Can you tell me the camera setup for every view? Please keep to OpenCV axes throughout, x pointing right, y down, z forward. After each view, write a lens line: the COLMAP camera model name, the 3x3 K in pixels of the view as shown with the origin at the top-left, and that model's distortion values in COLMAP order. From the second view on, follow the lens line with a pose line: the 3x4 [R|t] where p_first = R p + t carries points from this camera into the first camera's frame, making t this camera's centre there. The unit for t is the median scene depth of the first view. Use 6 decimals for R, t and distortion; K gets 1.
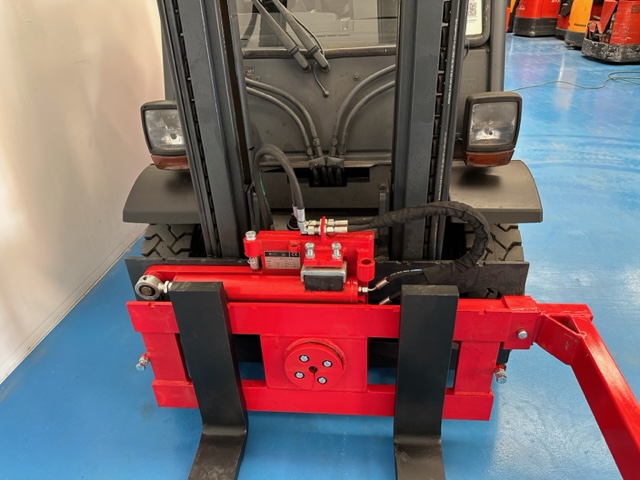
lens RADIAL K [[445.2, 0, 320.0], [0, 445.2, 240.0], [0, 0, 1]] dist [0.021764, -0.006012]
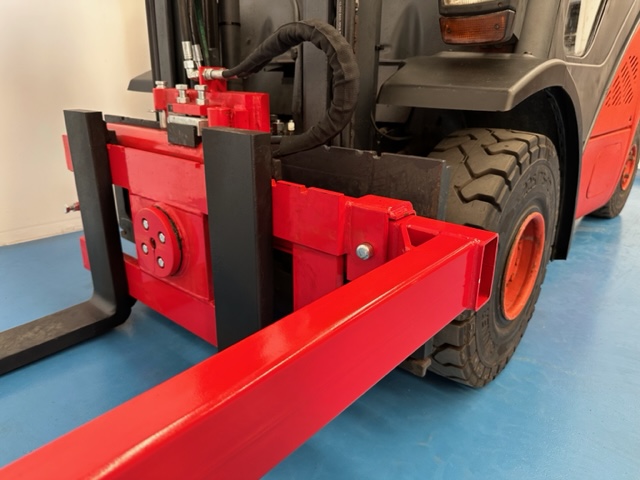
lens RADIAL K [[445.2, 0, 320.0], [0, 445.2, 240.0], [0, 0, 1]] dist [0.021764, -0.006012]
pose [[0.816464, 0.258405, -0.516346, 0.649913], [-0.331472, 0.941991, -0.052716, 0.227574], [0.472772, 0.214195, 0.854756, 0.448123]]
